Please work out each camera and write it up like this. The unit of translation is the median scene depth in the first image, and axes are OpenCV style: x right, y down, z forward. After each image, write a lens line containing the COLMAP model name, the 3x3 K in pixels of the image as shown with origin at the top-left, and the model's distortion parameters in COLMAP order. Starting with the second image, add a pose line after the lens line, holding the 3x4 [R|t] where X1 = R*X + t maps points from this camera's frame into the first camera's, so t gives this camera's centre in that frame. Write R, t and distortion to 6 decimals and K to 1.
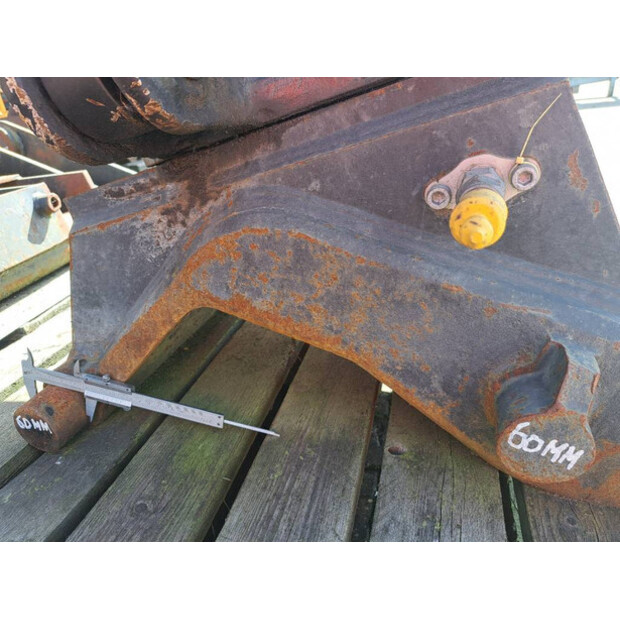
lens RADIAL K [[457.5, 0, 309.8], [0, 457.5, 302.6], [0, 0, 1]] dist [0.034313, -0.082208]
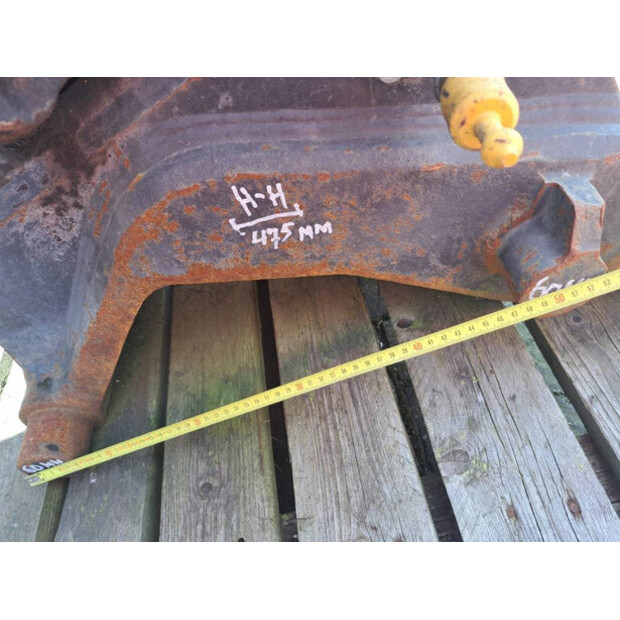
lens RADIAL K [[457.5, 0, 309.8], [0, 457.5, 302.6], [0, 0, 1]] dist [0.034313, -0.082208]
pose [[0.892827, -0.441861, 0.087285, -0.073426], [0.369683, 0.829630, 0.418388, -0.233761], [-0.257283, -0.341280, 0.904065, 0.167896]]
